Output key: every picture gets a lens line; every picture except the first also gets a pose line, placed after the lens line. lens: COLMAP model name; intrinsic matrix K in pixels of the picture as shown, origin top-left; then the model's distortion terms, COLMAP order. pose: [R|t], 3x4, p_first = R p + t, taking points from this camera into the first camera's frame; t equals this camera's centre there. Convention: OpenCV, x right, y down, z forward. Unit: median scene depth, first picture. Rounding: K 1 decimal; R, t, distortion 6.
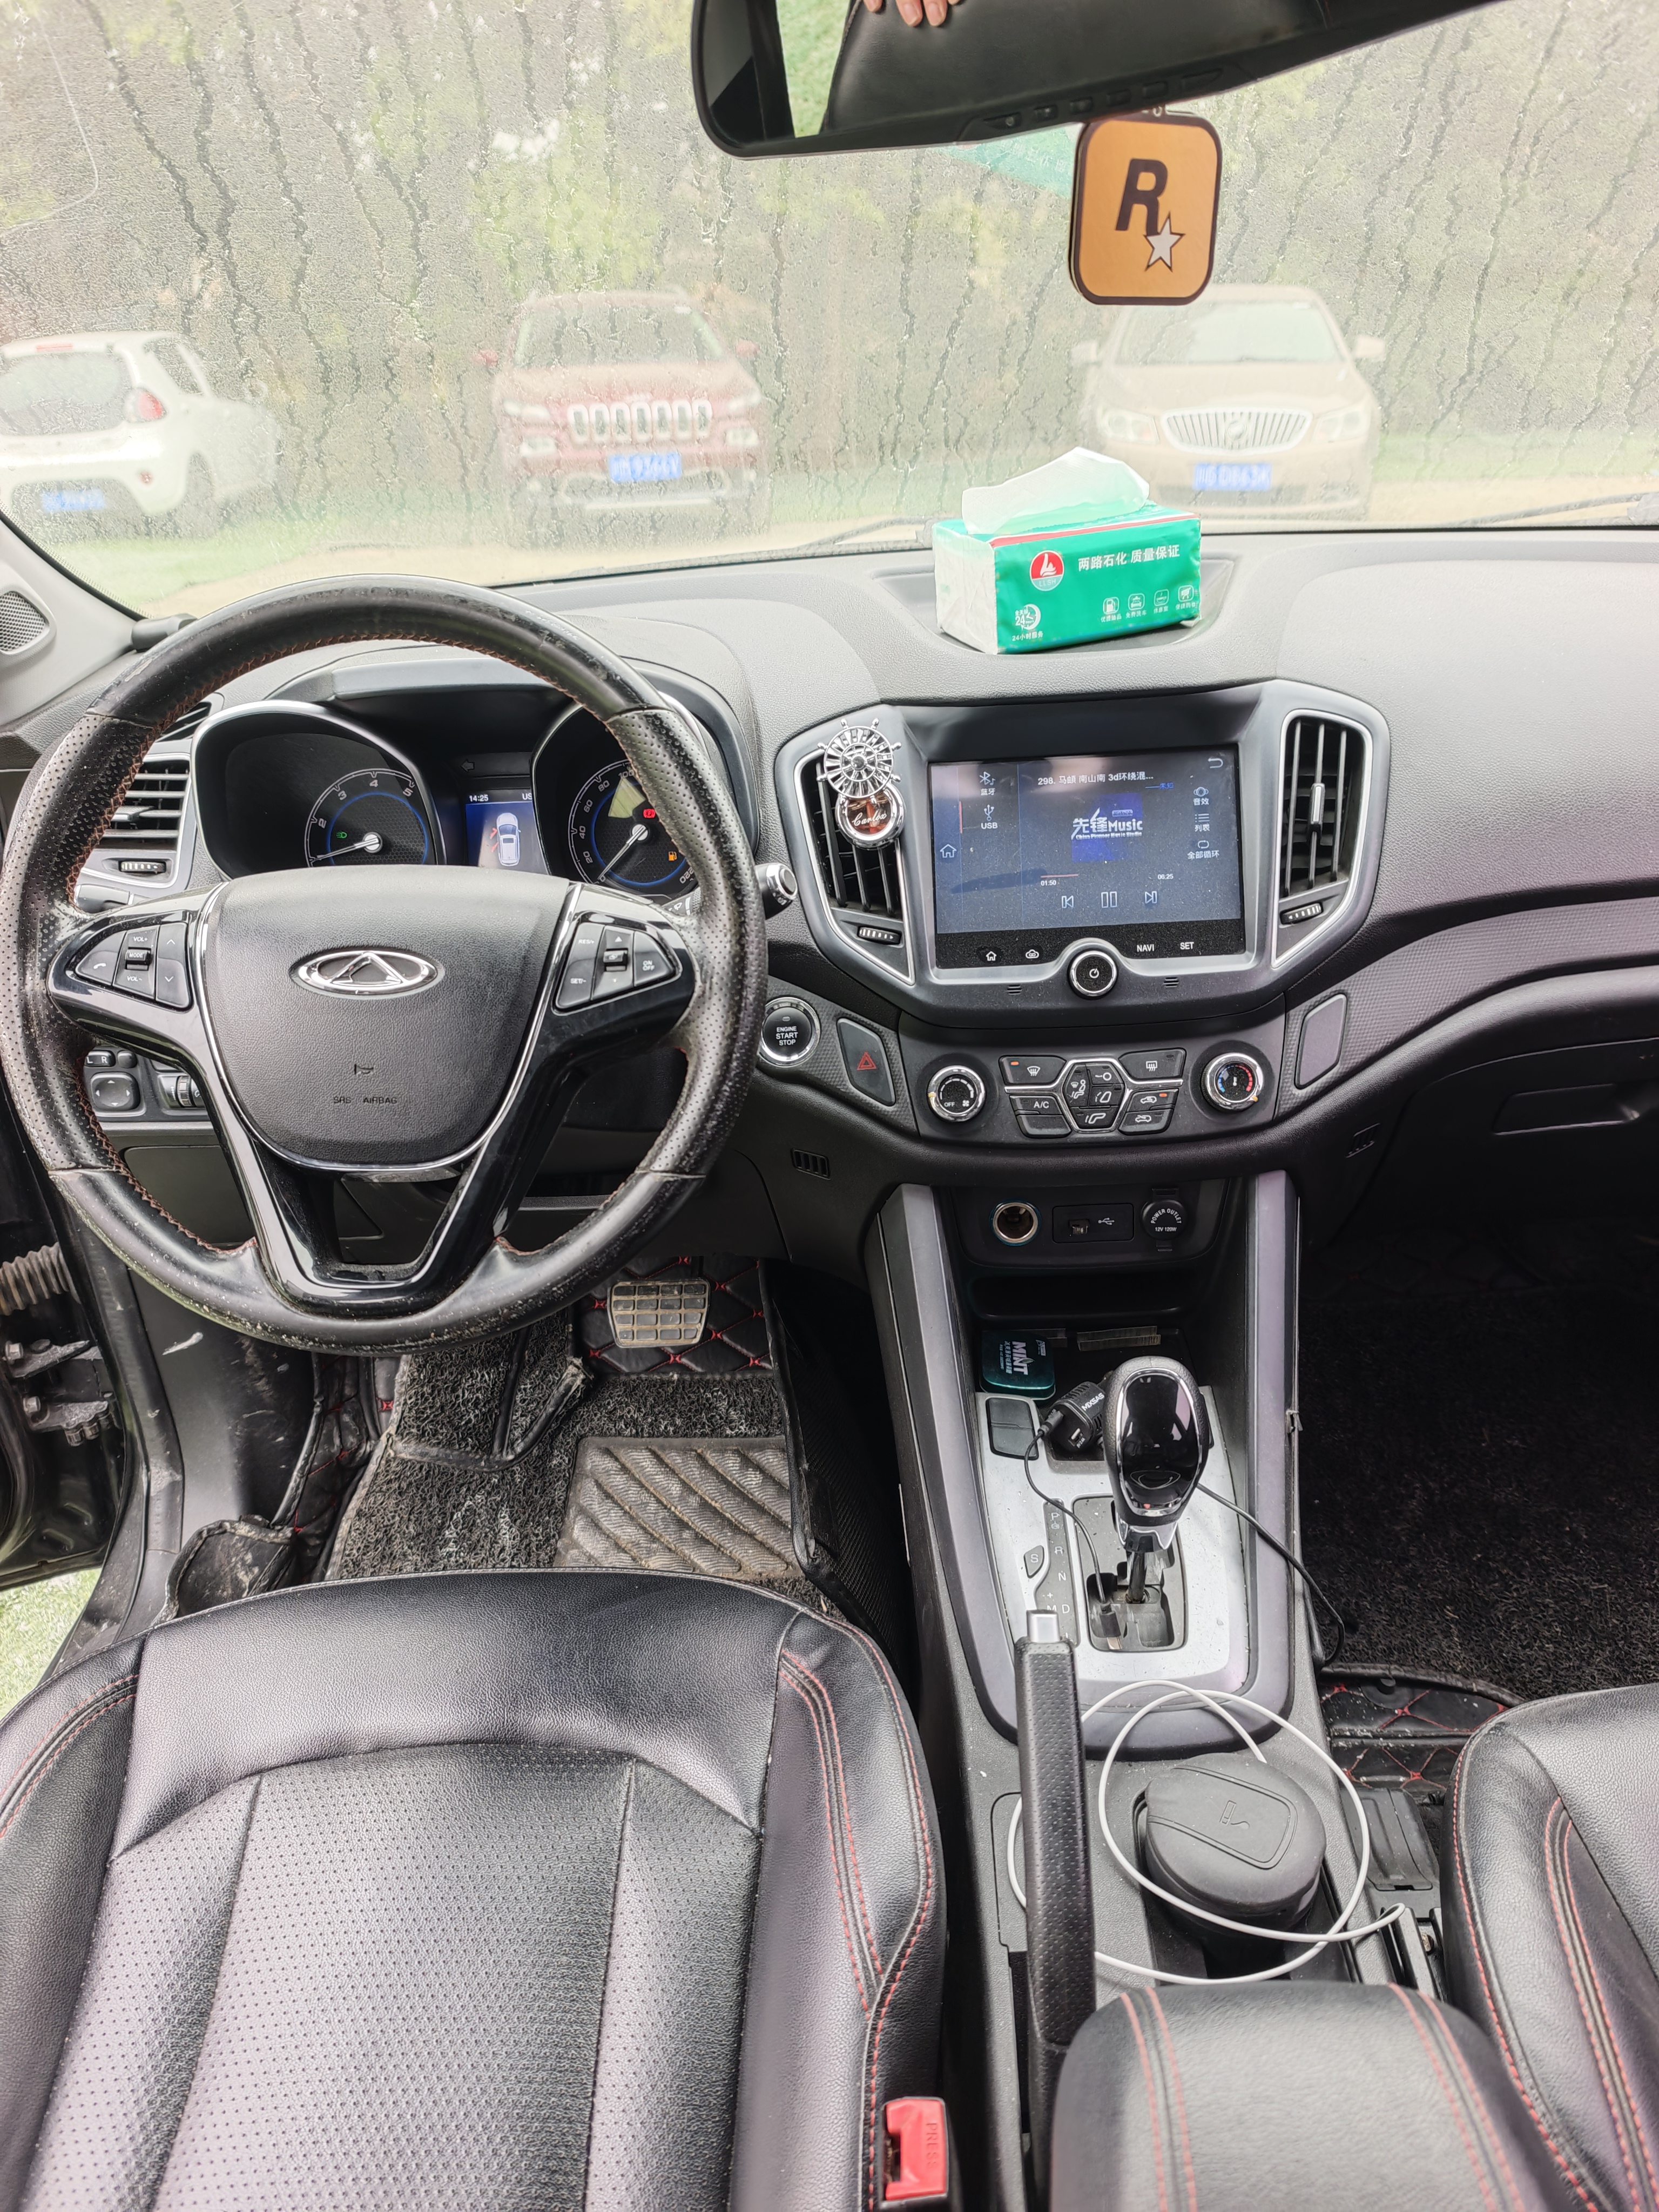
lens RADIAL K [[1536.4, 0, 830.7], [0, 1536.4, 1097.6], [0, 0, 1]] dist [0.001577, -0.006238]
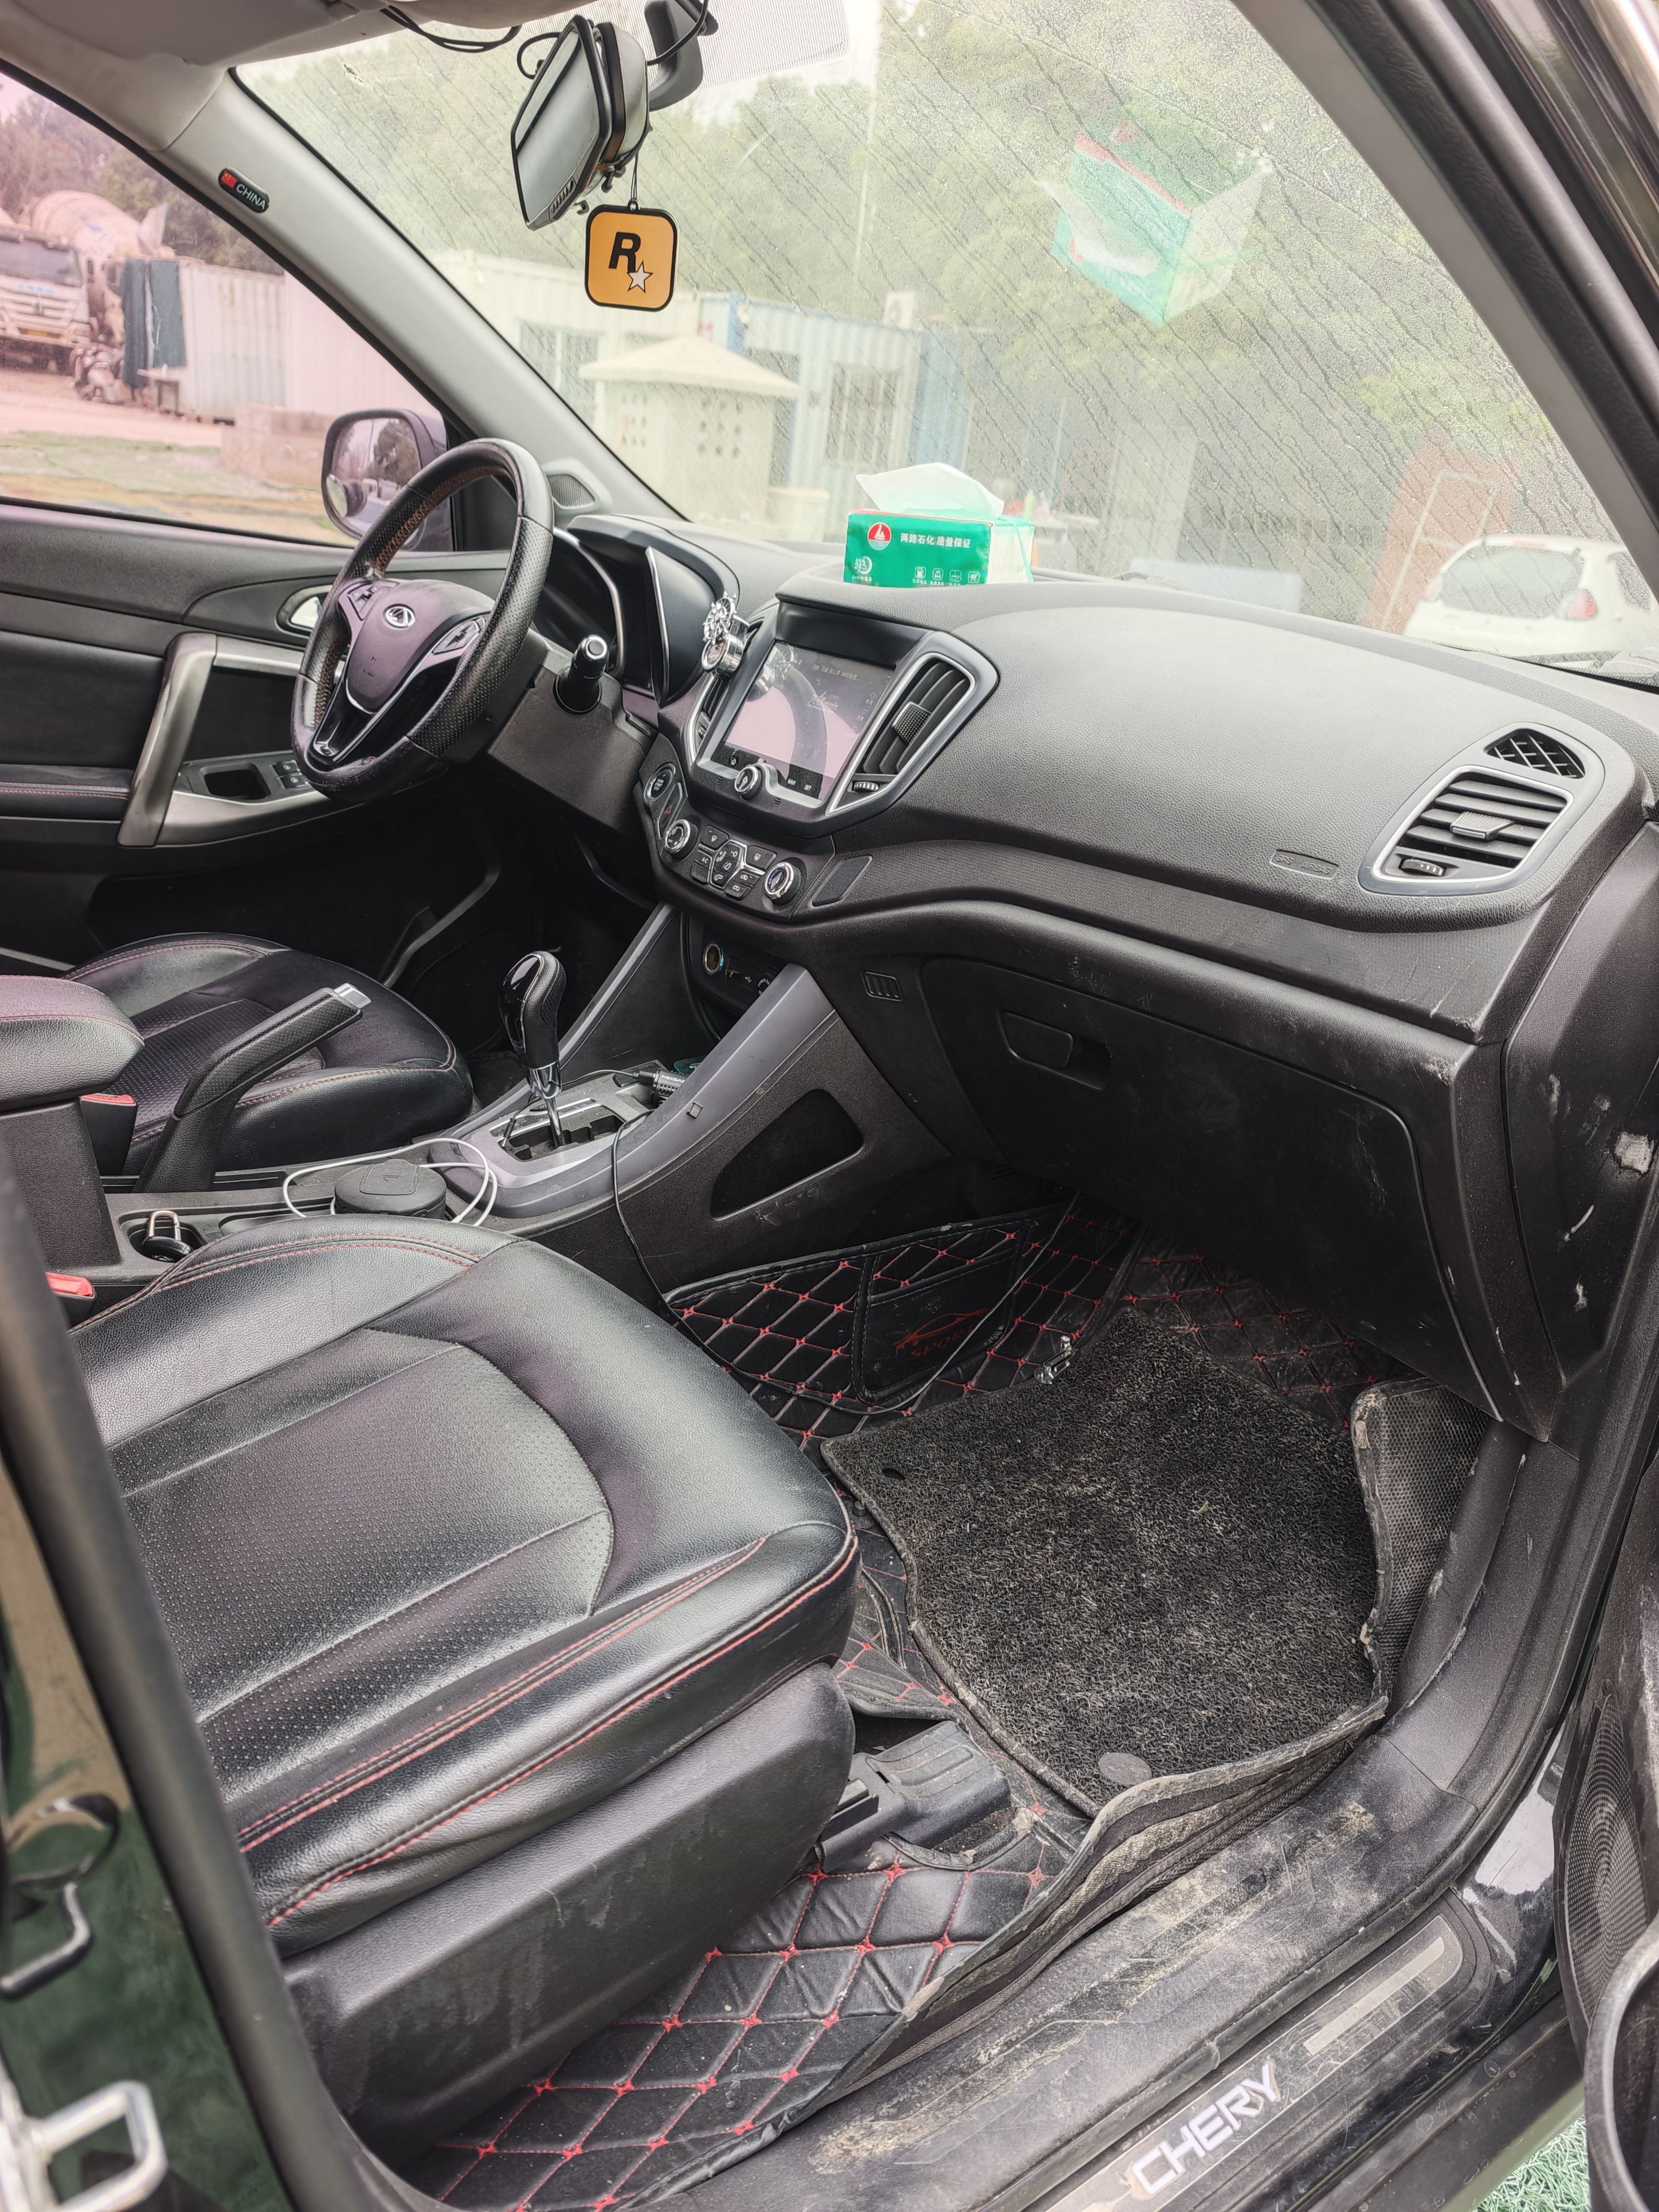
lens RADIAL K [[1536.4, 0, 840.4], [0, 1536.4, 1111.6], [0, 0, 1]] dist [0.001577, -0.006238]
pose [[0.572617, 0.403258, -0.713788, 1.357377], [-0.485572, 0.868339, 0.101035, 0.003306], [0.660553, 0.288741, 0.693036, 0.116465]]
